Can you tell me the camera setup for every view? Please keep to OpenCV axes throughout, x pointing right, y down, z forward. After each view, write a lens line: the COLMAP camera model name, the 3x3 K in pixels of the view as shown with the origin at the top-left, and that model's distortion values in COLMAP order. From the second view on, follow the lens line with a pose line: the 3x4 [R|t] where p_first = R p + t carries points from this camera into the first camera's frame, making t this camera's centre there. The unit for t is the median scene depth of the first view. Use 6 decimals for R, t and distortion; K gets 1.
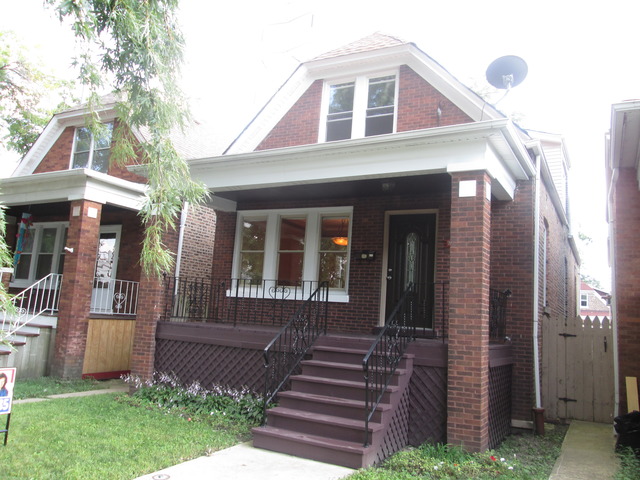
lens RADIAL K [[529.1, 0, 323.3], [0, 529.1, 238.4], [0, 0, 1]] dist [-0.077414, 0.002453]
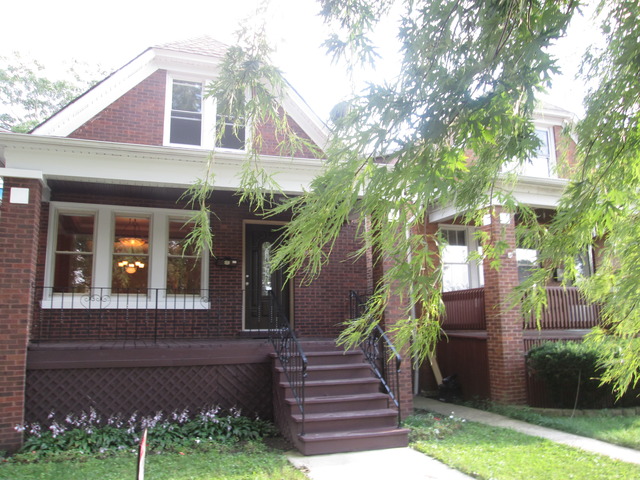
lens RADIAL K [[529.1, 0, 323.3], [0, 529.1, 238.4], [0, 0, 1]] dist [-0.077414, 0.002453]
pose [[0.661410, 0.046883, 0.748558, -0.513426], [-0.054501, 0.998410, -0.014376, -0.007640], [-0.748042, -0.031289, 0.662914, 0.176806]]
